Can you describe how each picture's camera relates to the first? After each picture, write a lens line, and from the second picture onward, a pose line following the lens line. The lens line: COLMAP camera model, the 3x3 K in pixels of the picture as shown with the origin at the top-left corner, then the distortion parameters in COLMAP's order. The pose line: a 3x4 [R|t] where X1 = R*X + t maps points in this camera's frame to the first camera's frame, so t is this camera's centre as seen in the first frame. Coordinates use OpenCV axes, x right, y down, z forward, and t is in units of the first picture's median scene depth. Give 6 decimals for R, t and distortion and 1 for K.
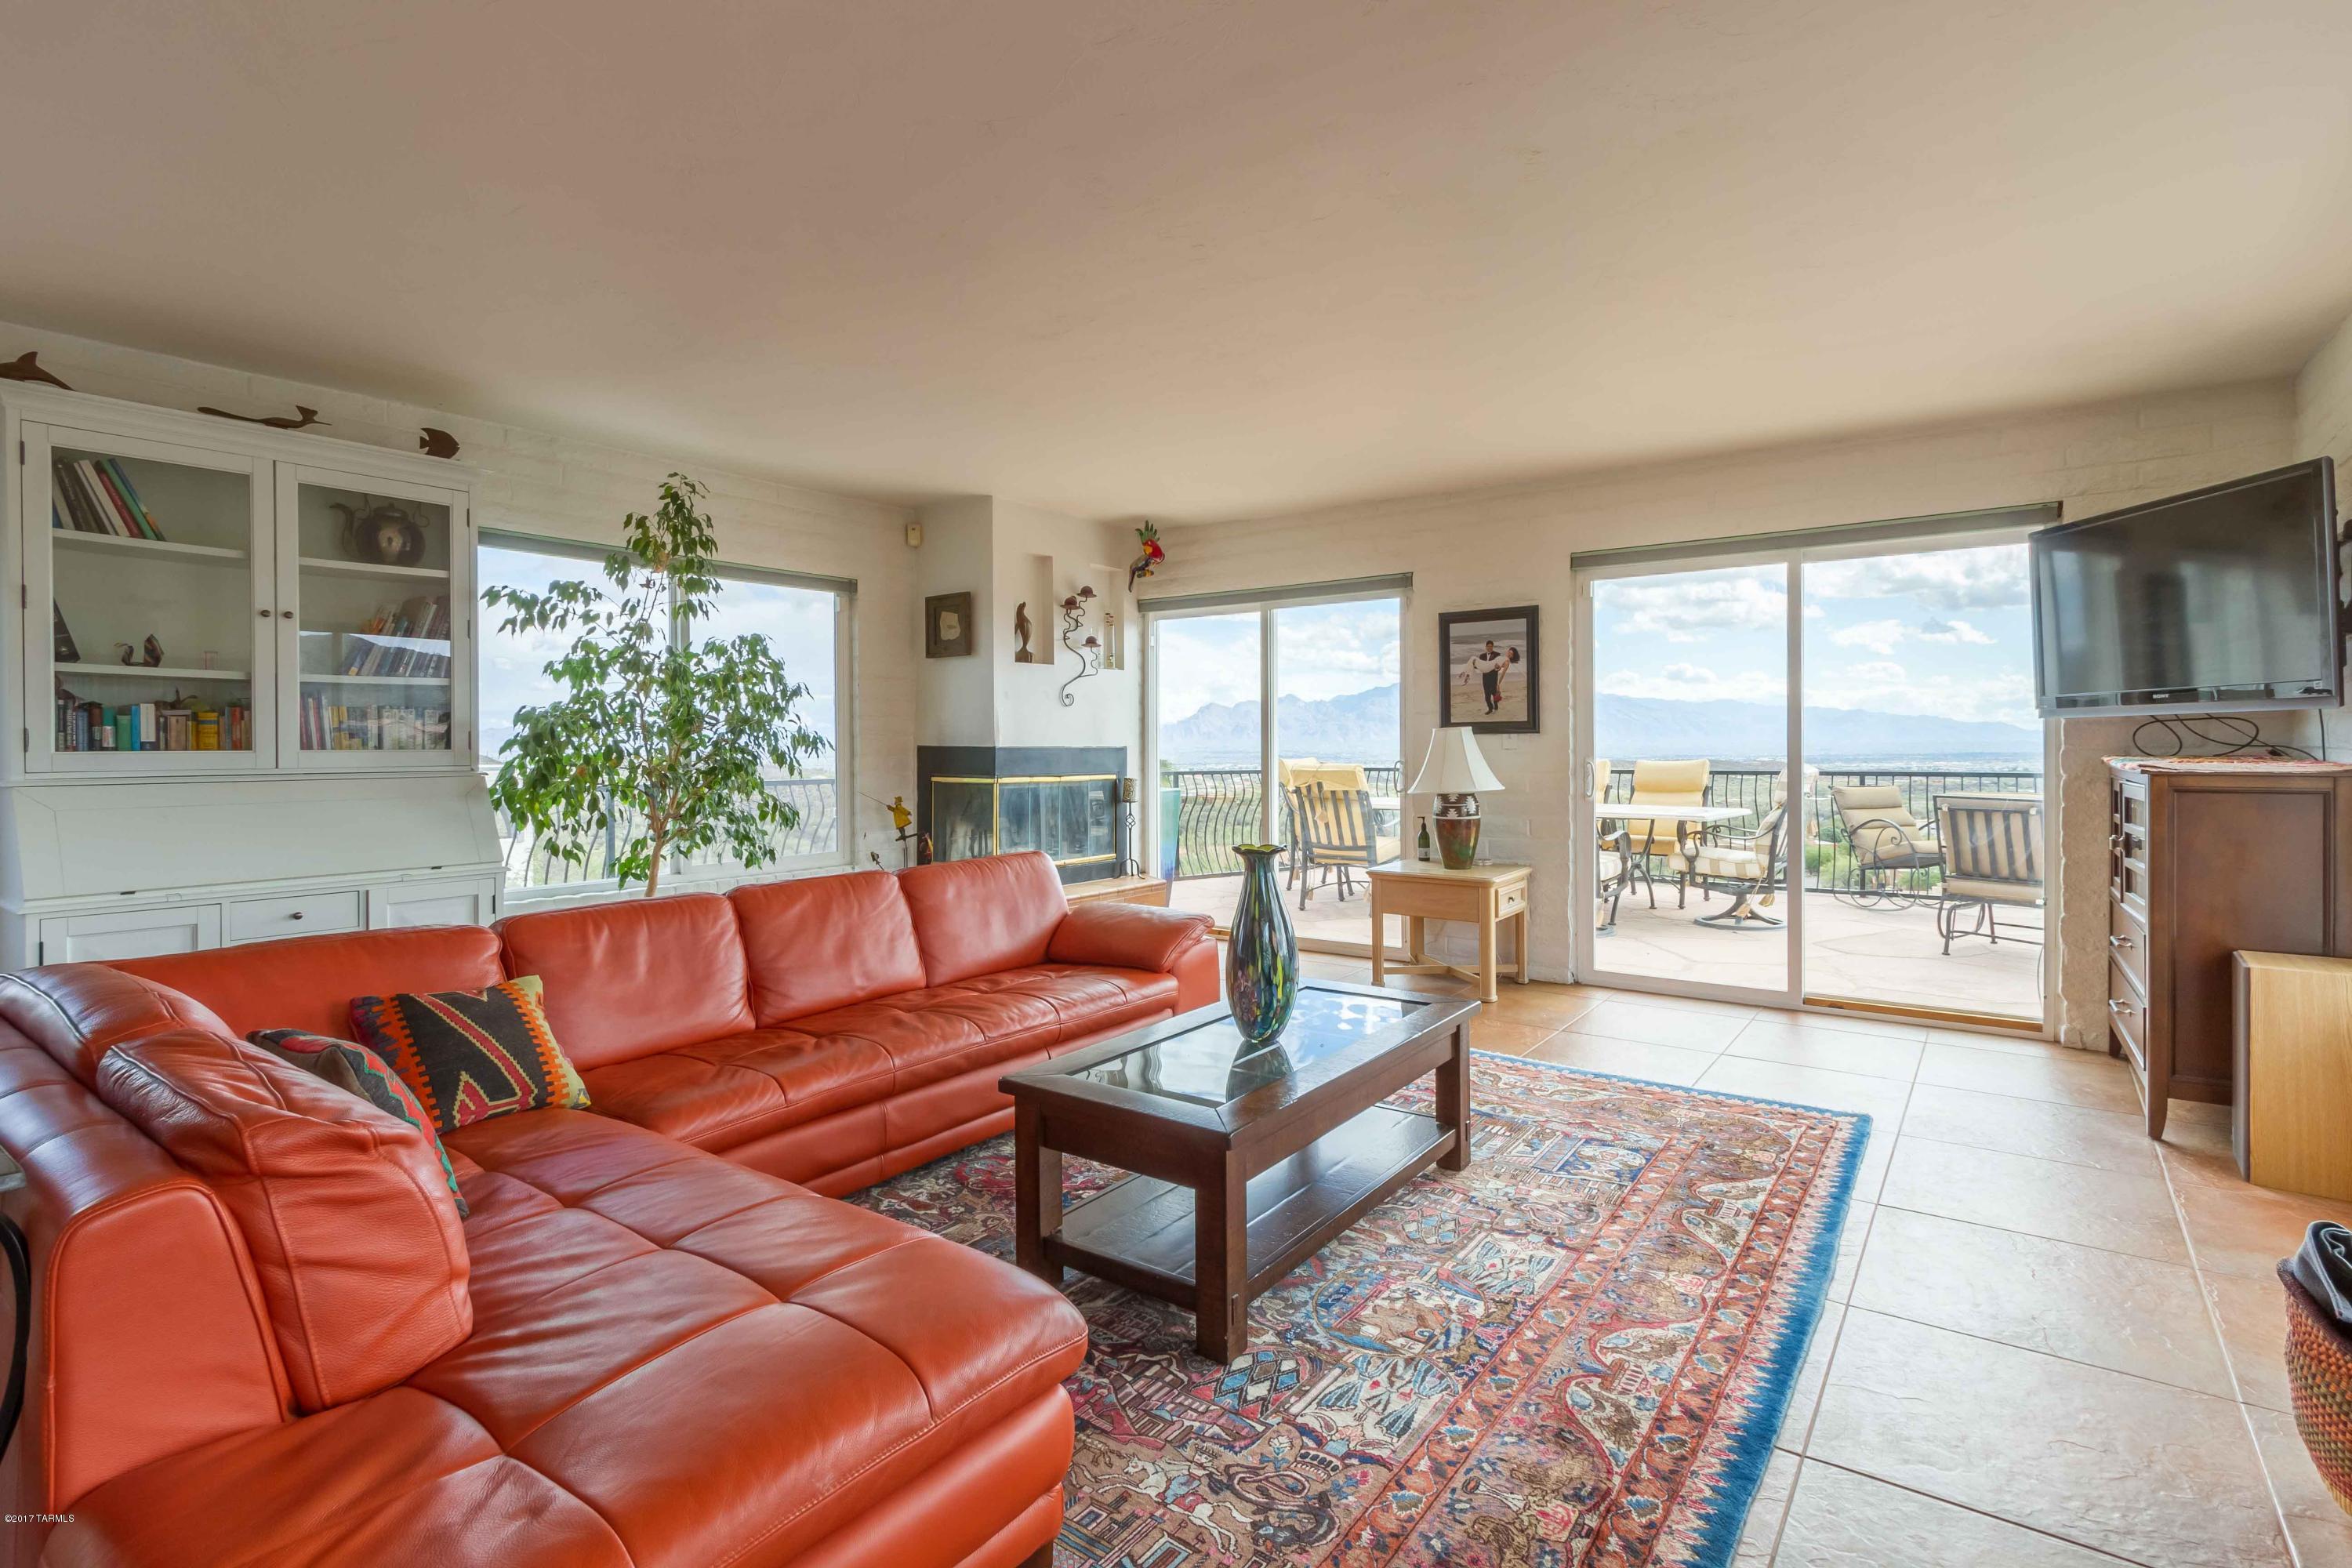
lens RADIAL K [[1147.2, 0, 1189.9], [0, 1147.2, 716.4], [0, 0, 1]] dist [0.002638, -0.001000]
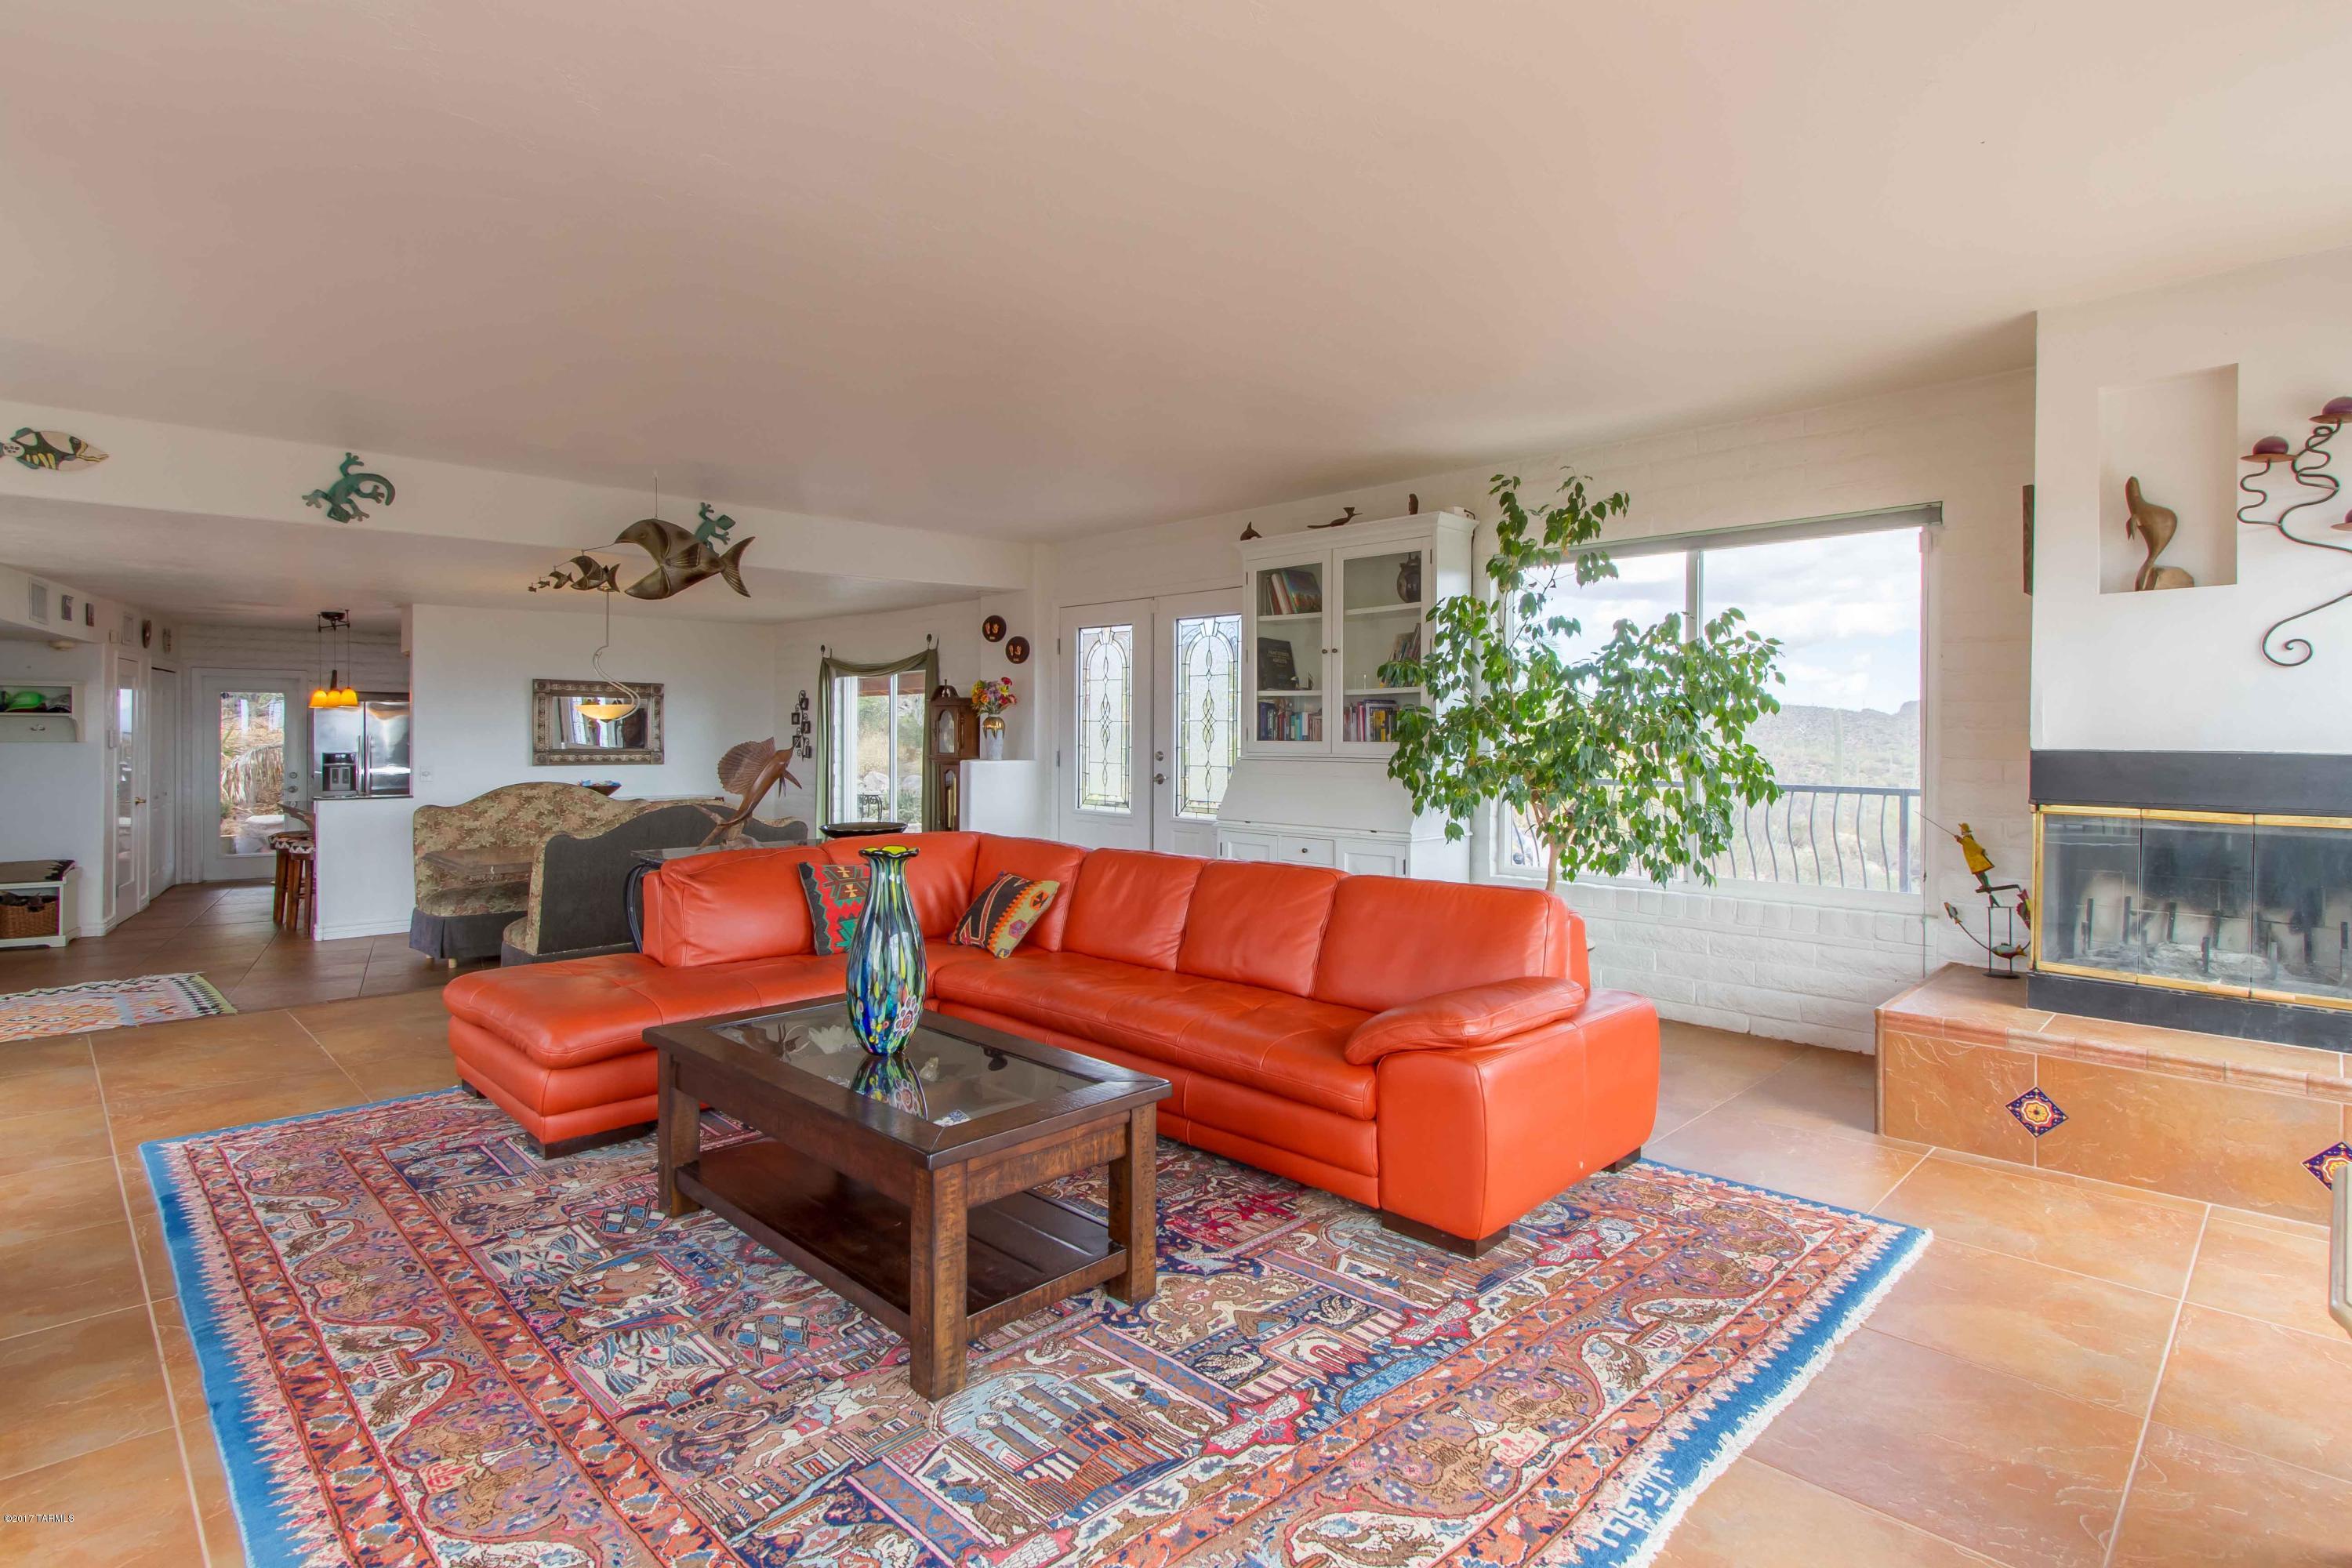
lens RADIAL K [[1147.2, 0, 1189.9], [0, 1147.2, 716.4], [0, 0, 1]] dist [0.002638, -0.001000]
pose [[-0.154036, -0.013109, -0.987978, 1.123233], [0.018779, 0.999693, -0.016192, 0.027702], [0.987887, -0.021047, -0.153742, 1.634166]]
